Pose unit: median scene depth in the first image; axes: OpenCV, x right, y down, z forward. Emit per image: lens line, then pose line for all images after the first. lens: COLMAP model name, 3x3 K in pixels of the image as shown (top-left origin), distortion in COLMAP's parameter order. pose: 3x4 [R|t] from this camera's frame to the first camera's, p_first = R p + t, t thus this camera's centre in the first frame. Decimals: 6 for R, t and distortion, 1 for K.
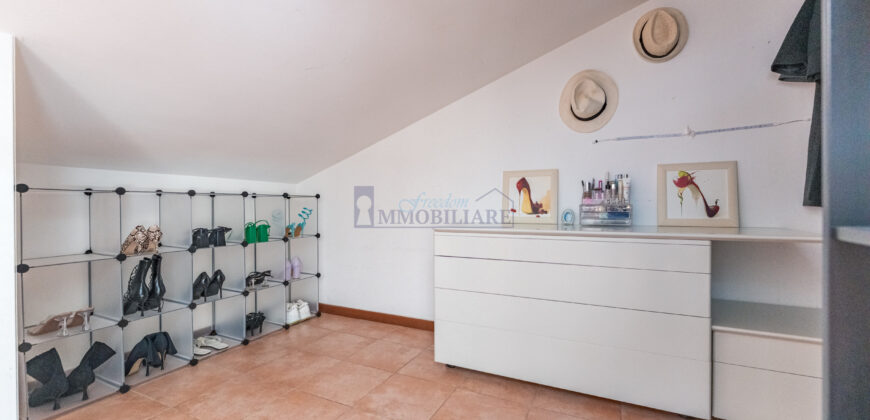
lens RADIAL K [[347.8, 0, 432.6], [0, 347.8, 208.6], [0, 0, 1]] dist [-0.004178, -0.000749]
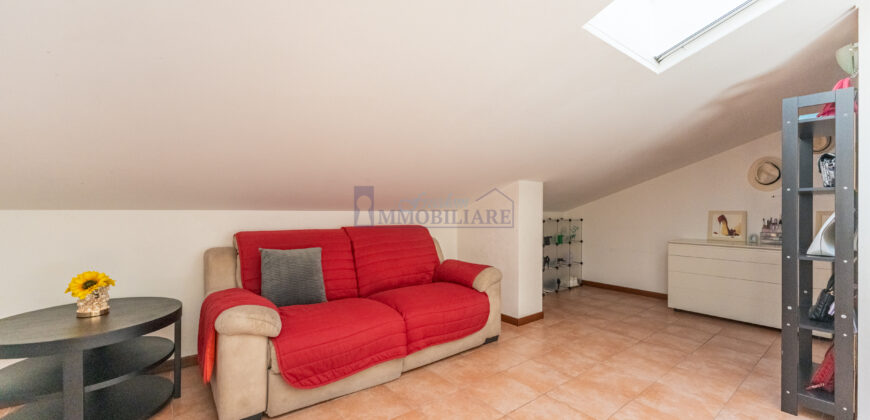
lens RADIAL K [[347.8, 0, 438.0], [0, 347.8, 207.8], [0, 0, 1]] dist [-0.004178, -0.000749]
pose [[0.907159, 0.006071, -0.420744, -0.348270], [-0.011411, 0.999883, -0.010174, -0.099721], [0.420633, 0.014031, 0.907122, -1.356697]]
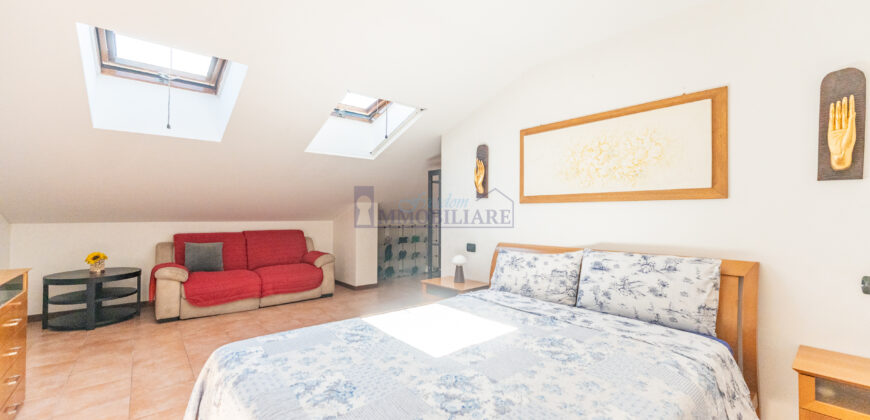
lens RADIAL K [[347.8, 0, 437.2], [0, 347.8, 208.6], [0, 0, 1]] dist [-0.004178, -0.000749]
pose [[0.919252, -0.001857, -0.393666, 0.977636], [-0.007848, 0.999704, -0.023043, -0.145862], [0.393592, 0.024272, 0.918965, -1.957533]]
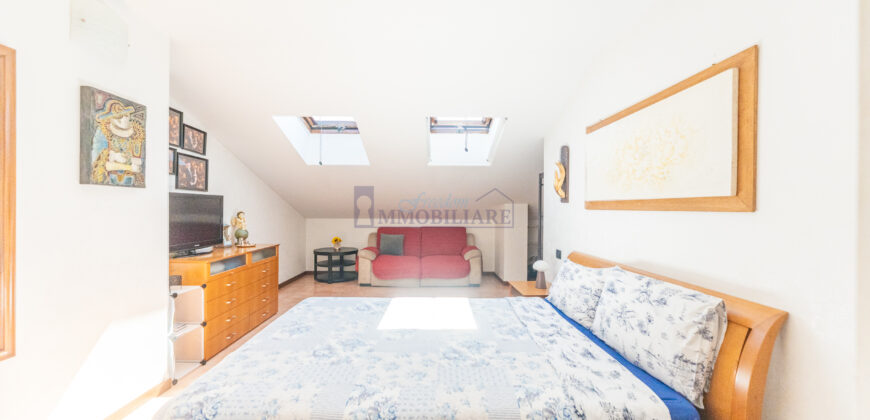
lens RADIAL K [[347.8, 0, 429.5], [0, 347.8, 209.1], [0, 0, 1]] dist [-0.004178, -0.000749]
pose [[0.448441, 0.007218, -0.893783, 1.670016], [-0.011690, 0.999929, 0.002210, -0.204008], [0.893736, 0.009458, 0.448494, -1.582039]]
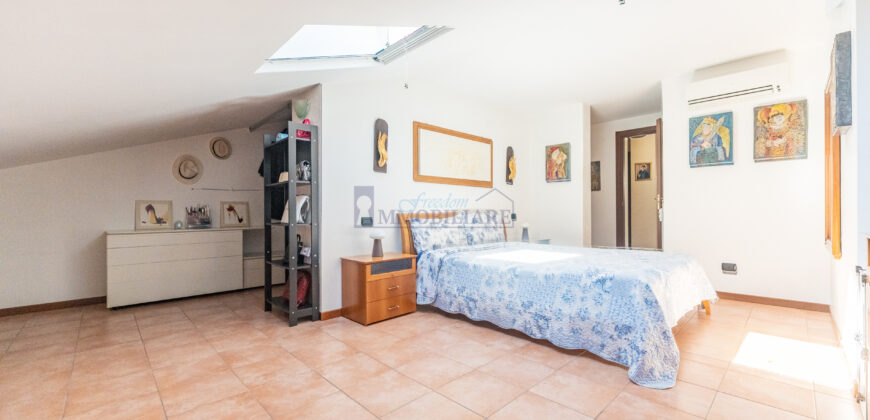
lens RADIAL K [[347.8, 0, 431.1], [0, 347.8, 212.0], [0, 0, 1]] dist [-0.004178, -0.000749]
pose [[0.338918, -0.000036, 0.940816, -1.063824], [0.011538, 0.999925, -0.004118, -0.026095], [-0.940745, 0.012251, 0.338892, -1.130598]]
